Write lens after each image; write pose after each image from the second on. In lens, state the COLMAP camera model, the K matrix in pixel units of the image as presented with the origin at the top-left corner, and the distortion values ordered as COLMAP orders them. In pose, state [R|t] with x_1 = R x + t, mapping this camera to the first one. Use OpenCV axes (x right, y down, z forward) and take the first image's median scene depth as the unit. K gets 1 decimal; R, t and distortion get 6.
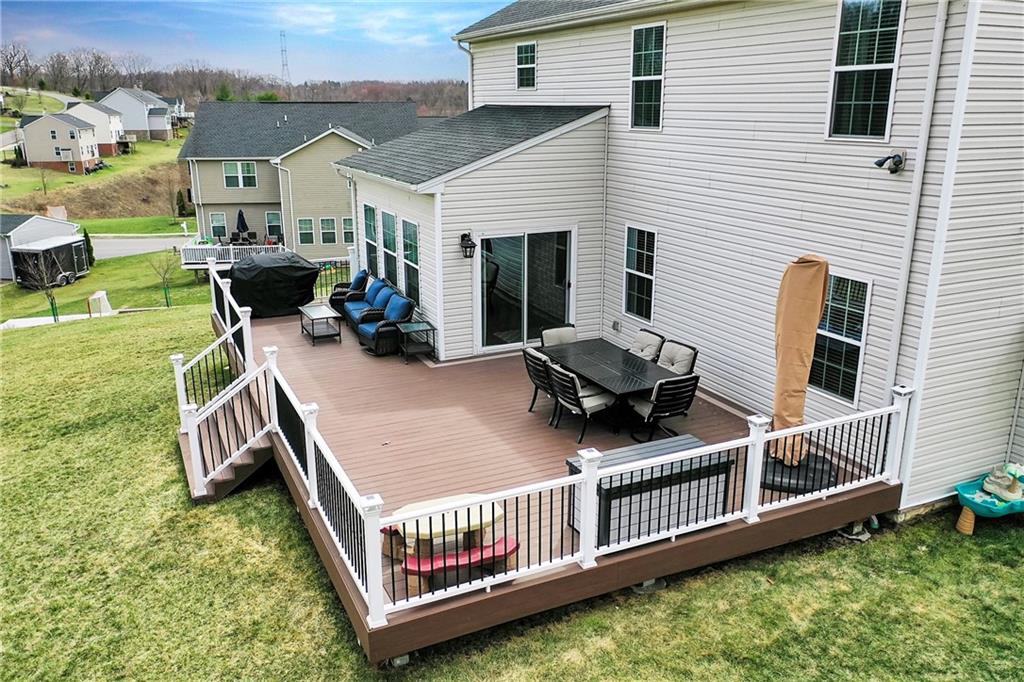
lens RADIAL K [[835.7, 0, 511.8], [0, 835.7, 341.1], [0, 0, 1]] dist [-0.006892, -0.003889]
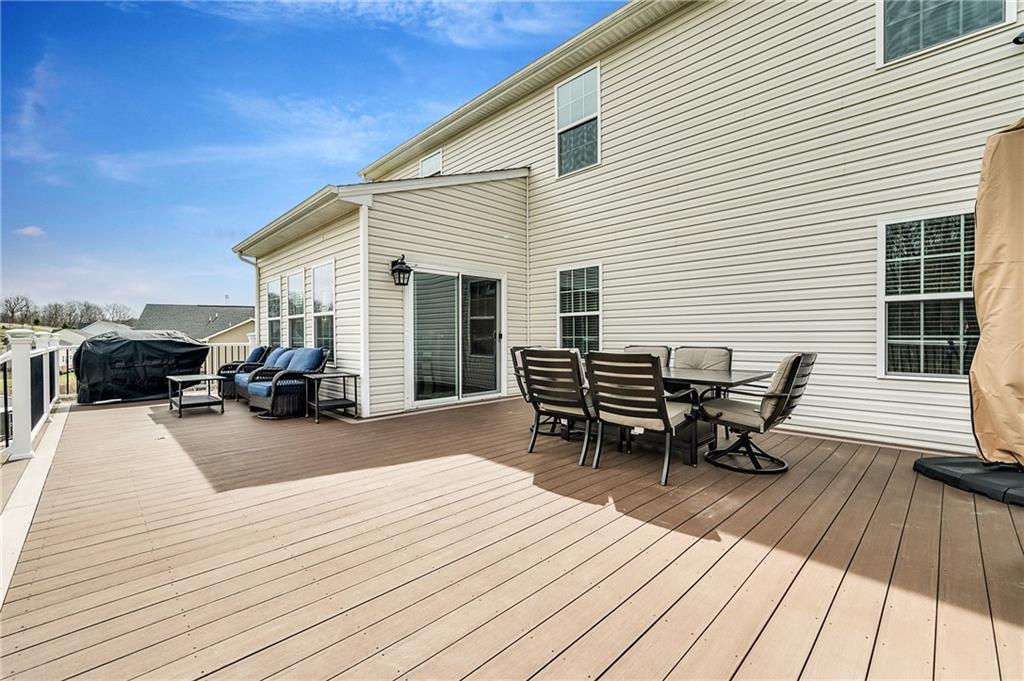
lens RADIAL K [[430.5, 0, 513.4], [0, 430.5, 341.7], [0, 0, 1]] dist [-0.001888, 0.000177]
pose [[0.945745, -0.006438, 0.324847, -0.082021], [0.094925, 0.961658, -0.257300, 0.071738], [-0.310735, 0.274176, 0.910094, 0.558182]]
